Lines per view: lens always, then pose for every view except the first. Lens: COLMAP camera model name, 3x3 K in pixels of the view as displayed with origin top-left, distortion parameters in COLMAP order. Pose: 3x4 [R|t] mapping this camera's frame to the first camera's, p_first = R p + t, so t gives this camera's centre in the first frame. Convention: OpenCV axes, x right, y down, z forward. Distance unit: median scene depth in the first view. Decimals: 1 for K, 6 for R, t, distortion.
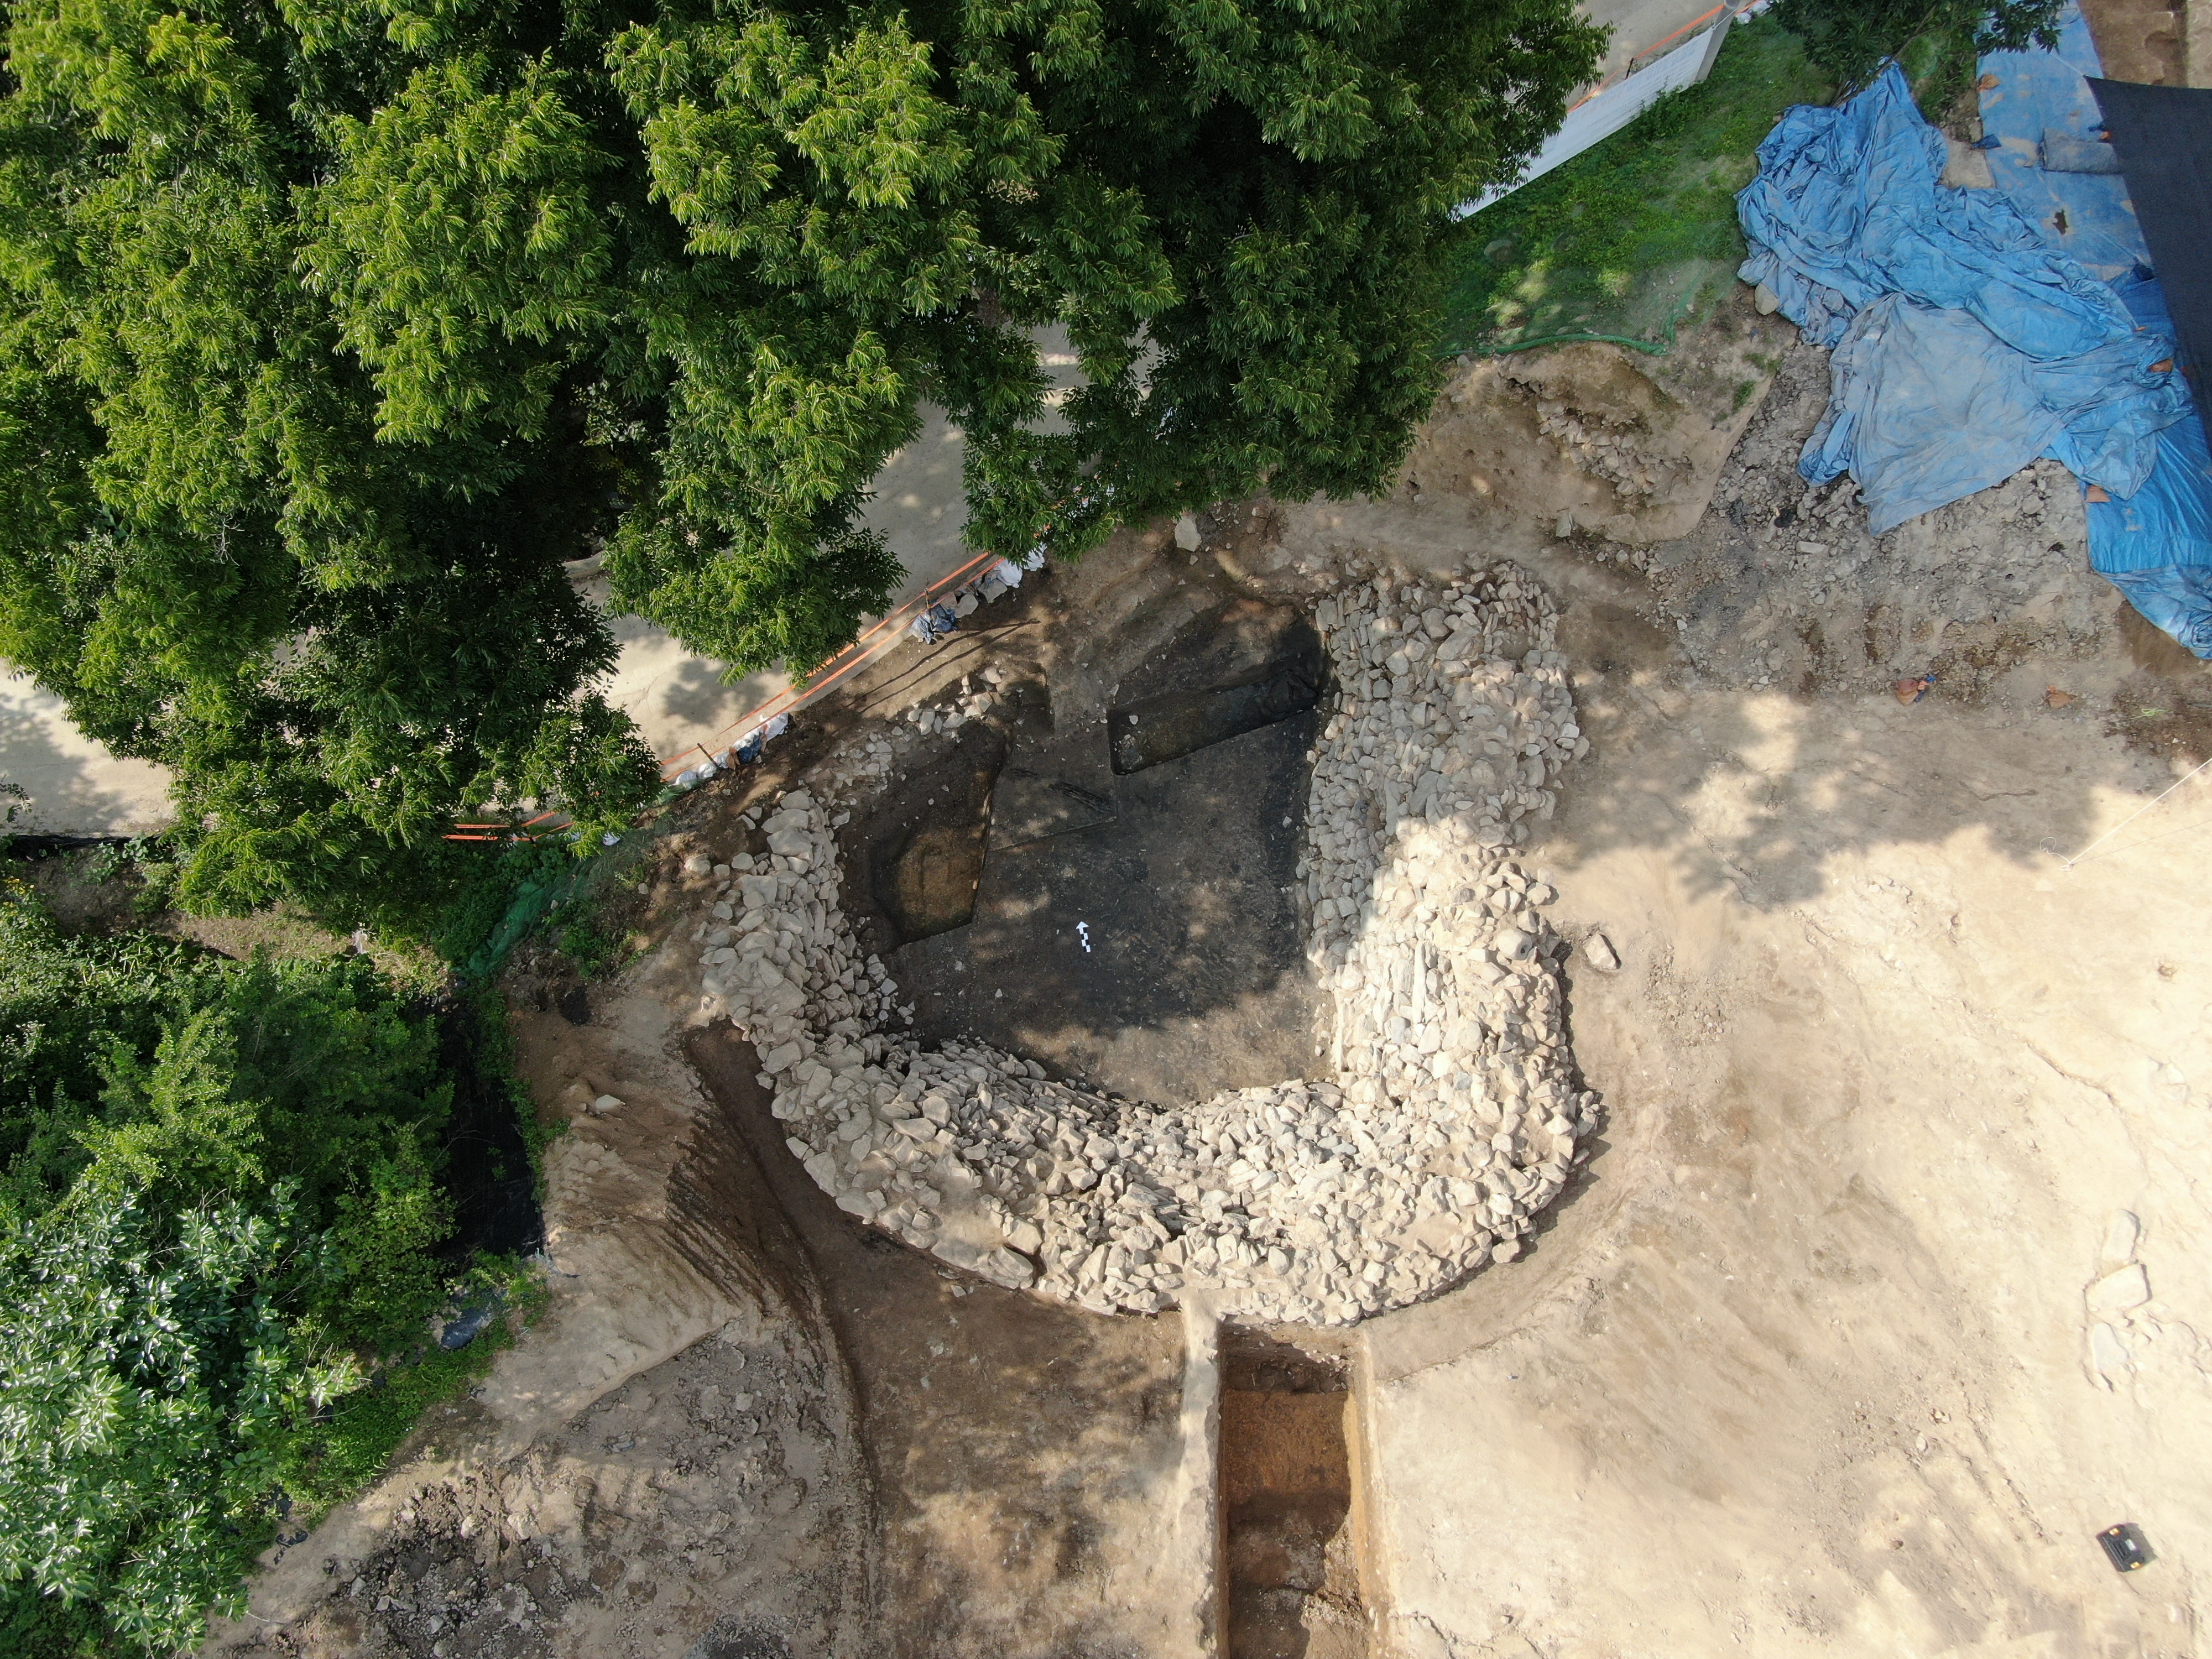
lens RADIAL K [[1655.5, 0, 1106.0], [0, 1655.5, 829.5], [0, 0, 1]] dist [-0.009515, -0.003013]
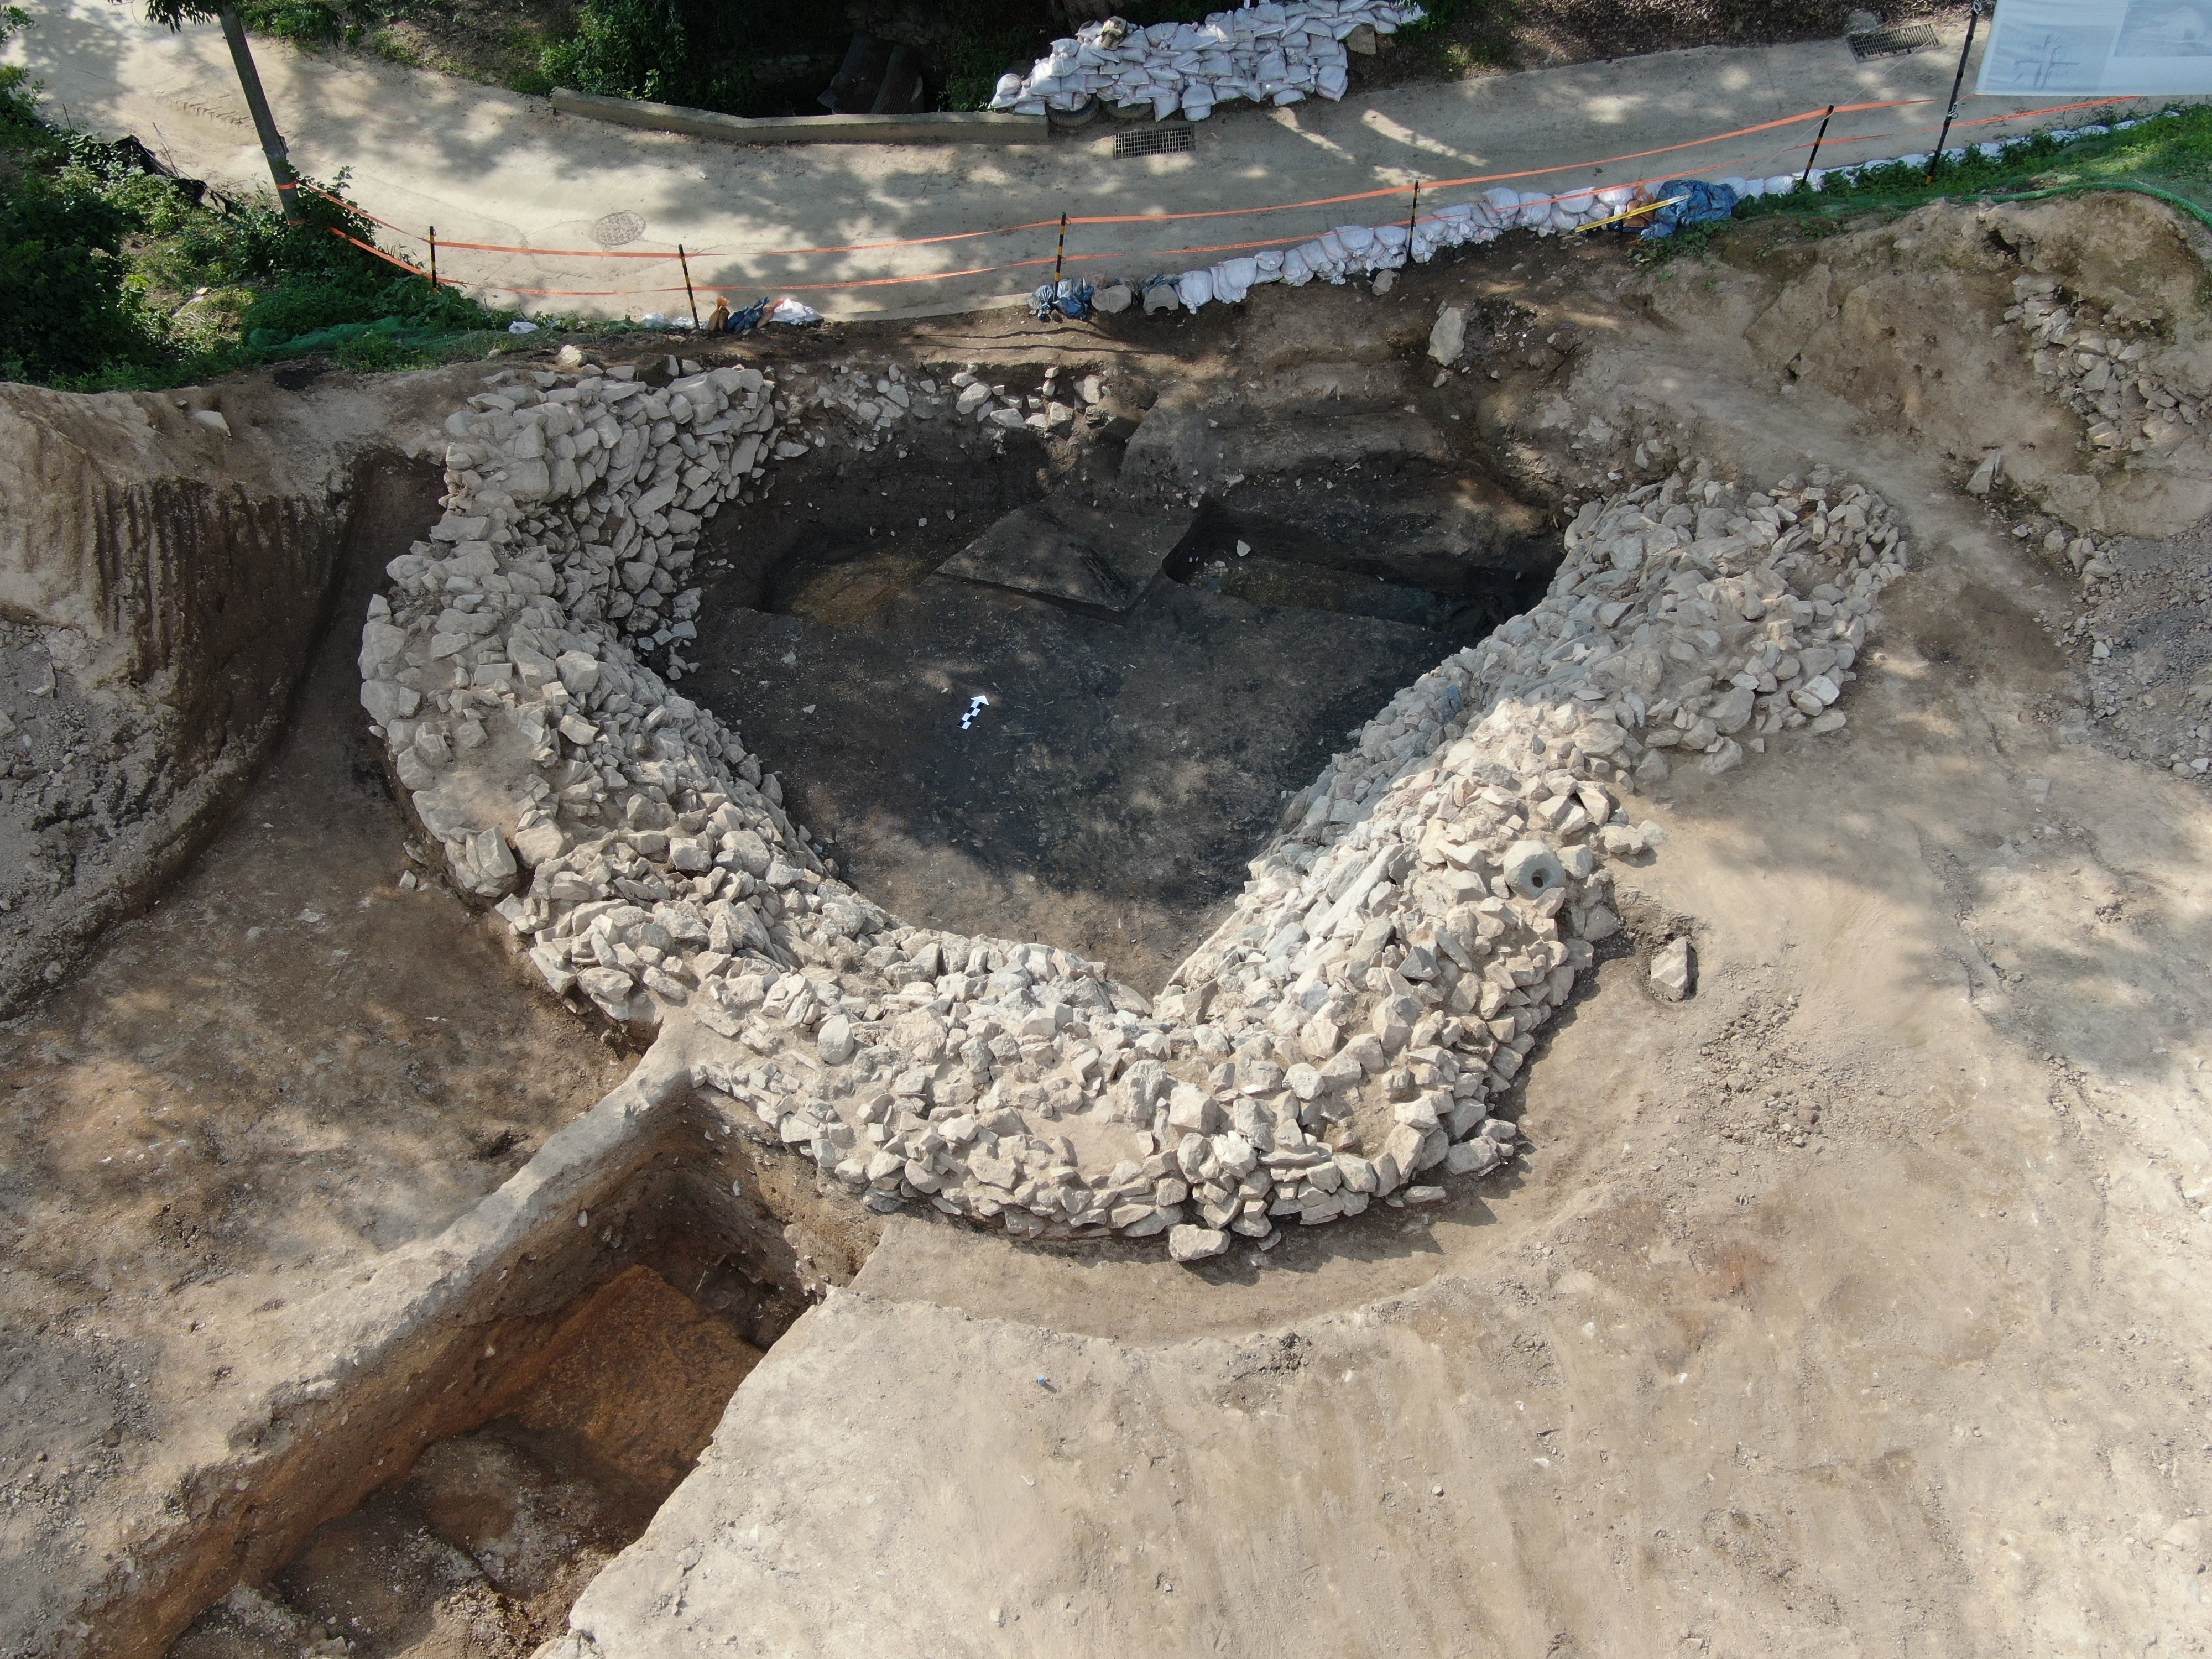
lens RADIAL K [[2222.1, 0, 1106.0], [0, 2222.1, 829.5], [0, 0, 1]] dist [0.004516, 0.014697]
pose [[0.822875, 0.435079, -0.365491, 0.399999], [-0.544529, 0.787593, -0.288418, 0.354621], [0.162373, 0.436352, 0.885004, 0.316502]]
